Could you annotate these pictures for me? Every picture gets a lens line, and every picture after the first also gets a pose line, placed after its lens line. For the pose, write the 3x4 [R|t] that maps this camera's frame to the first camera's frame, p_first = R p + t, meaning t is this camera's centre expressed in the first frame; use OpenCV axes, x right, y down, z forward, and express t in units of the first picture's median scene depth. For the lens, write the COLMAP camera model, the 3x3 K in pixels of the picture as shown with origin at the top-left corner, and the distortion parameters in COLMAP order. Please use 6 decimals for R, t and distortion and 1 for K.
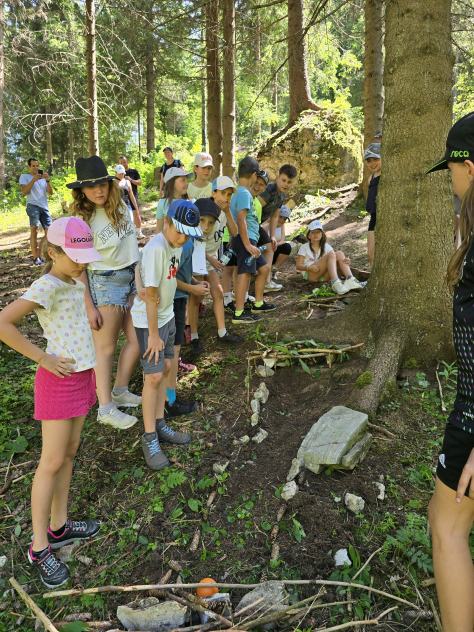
lens RADIAL K [[422.5, 0, 235.4], [0, 422.5, 314.5], [0, 0, 1]] dist [0.018289, -0.008832]
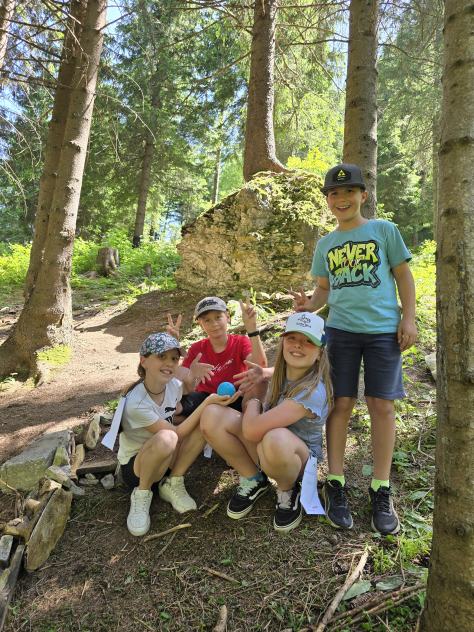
lens RADIAL K [[422.5, 0, 240.4], [0, 422.5, 314.9], [0, 0, 1]] dist [0.018289, -0.008832]
pose [[0.994439, 0.079144, -0.069484, 0.209815], [-0.092007, 0.973904, -0.207476, -0.146098], [0.051250, 0.212716, 0.975769, 0.456052]]
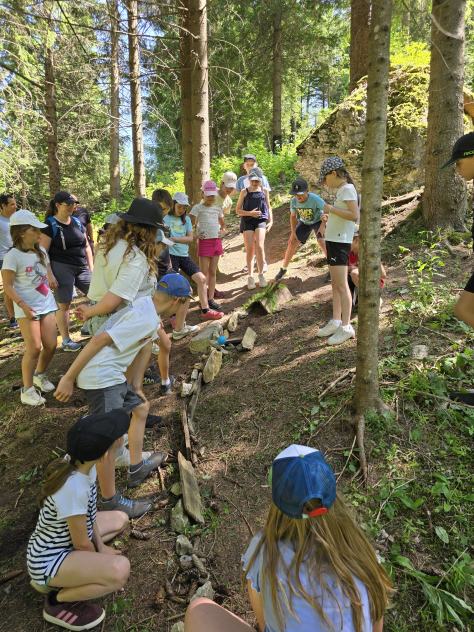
lens RADIAL K [[422.5, 0, 239.2], [0, 422.5, 317.2], [0, 0, 1]] dist [0.018289, -0.008832]
pose [[0.905385, 0.050505, -0.421576, 0.308984], [-0.017147, 0.996440, 0.082549, -0.165791], [0.424244, -0.067510, 0.903028, 0.308352]]
